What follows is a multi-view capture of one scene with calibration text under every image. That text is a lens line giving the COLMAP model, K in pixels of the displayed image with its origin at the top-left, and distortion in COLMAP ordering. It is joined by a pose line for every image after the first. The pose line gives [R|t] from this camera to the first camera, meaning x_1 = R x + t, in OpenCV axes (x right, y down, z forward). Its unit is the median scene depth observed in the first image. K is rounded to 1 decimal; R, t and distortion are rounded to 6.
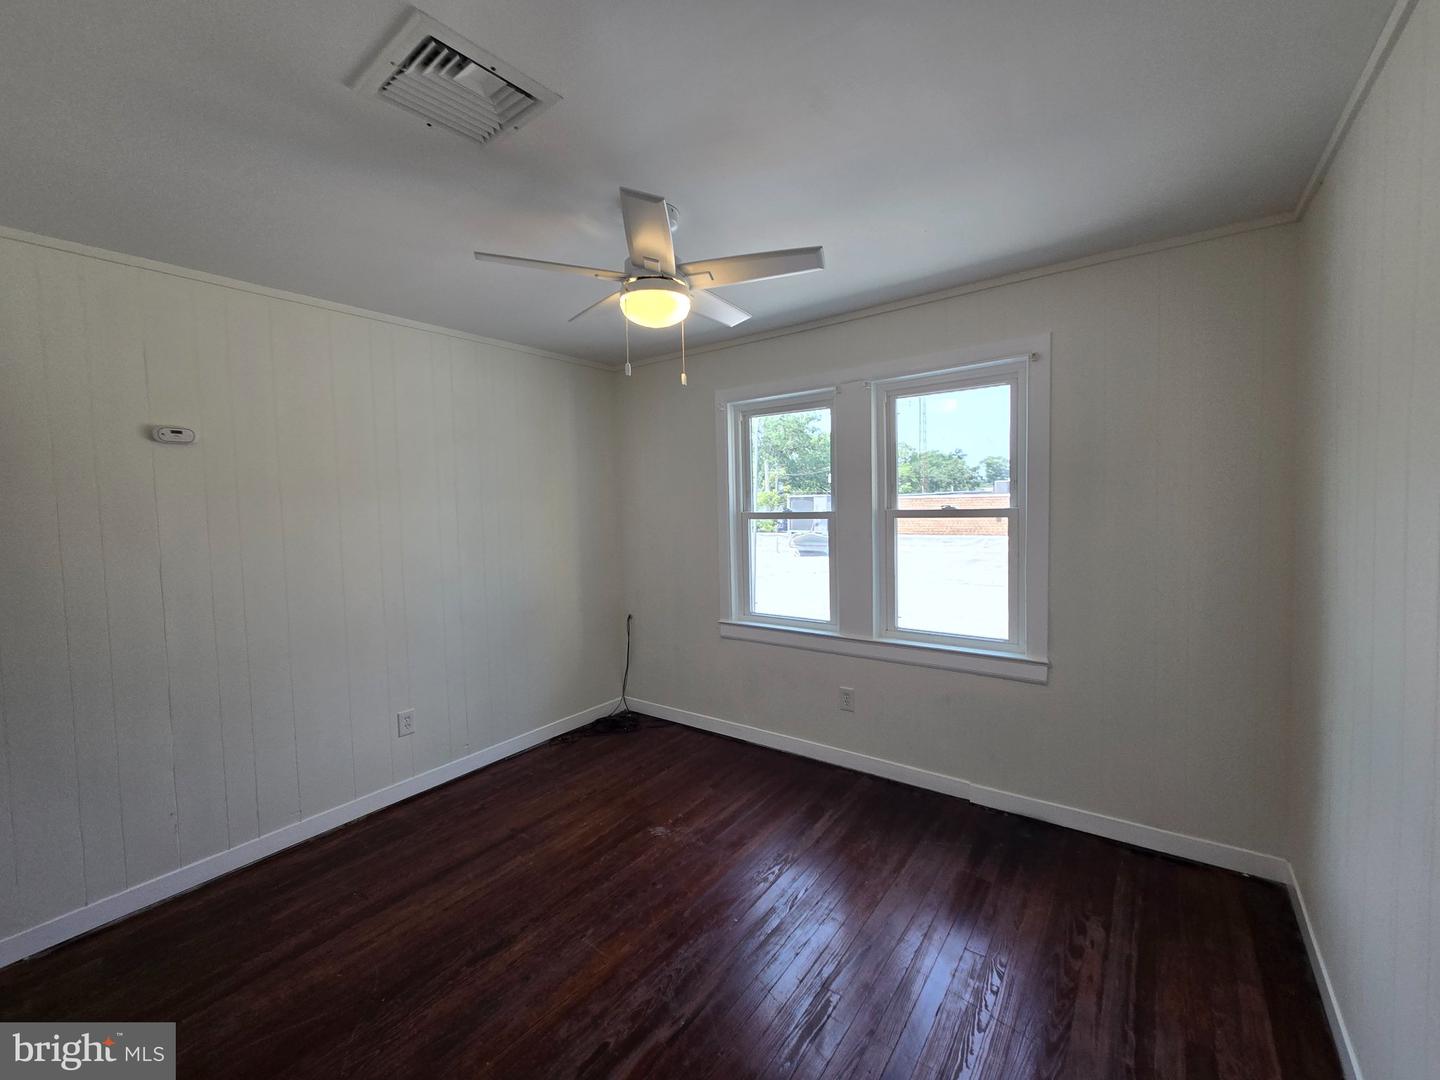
lens RADIAL K [[587.4, 0, 715.6], [0, 587.4, 542.1], [0, 0, 1]] dist [0.002155, 0.000394]
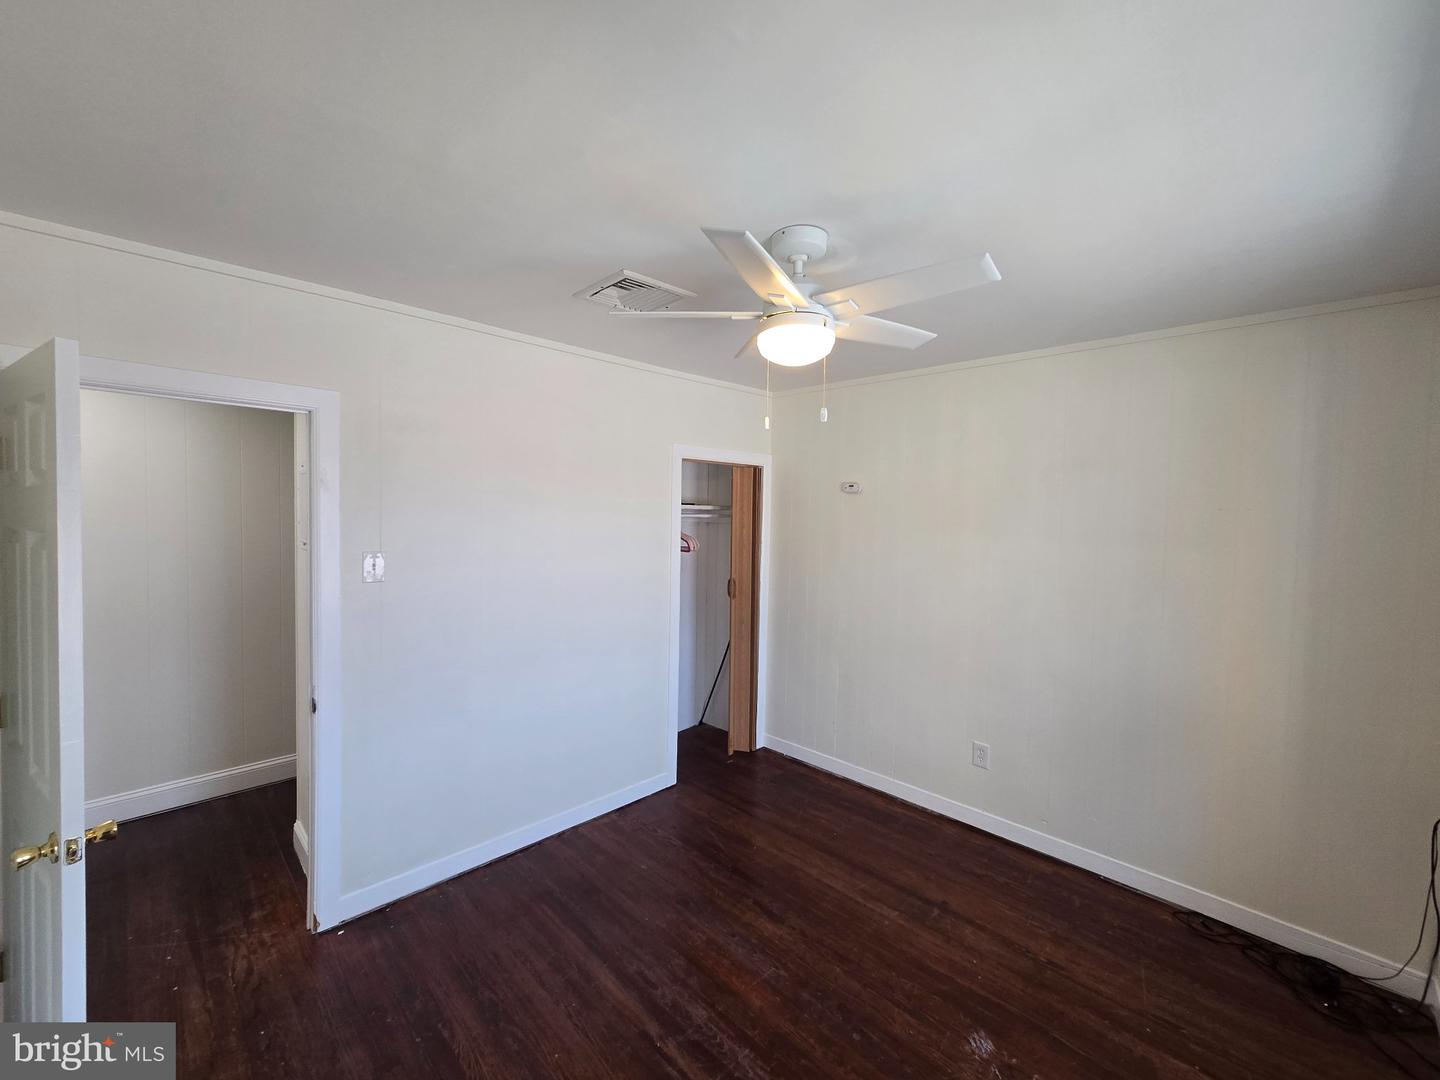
lens RADIAL K [[587.4, 0, 717.7], [0, 587.4, 540.0], [0, 0, 1]] dist [0.002155, 0.000394]
pose [[-0.131799, 0.074517, -0.988472, 0.653861], [-0.088093, 0.992345, 0.086555, -0.140523], [0.987354, 0.098485, -0.124226, 0.814724]]
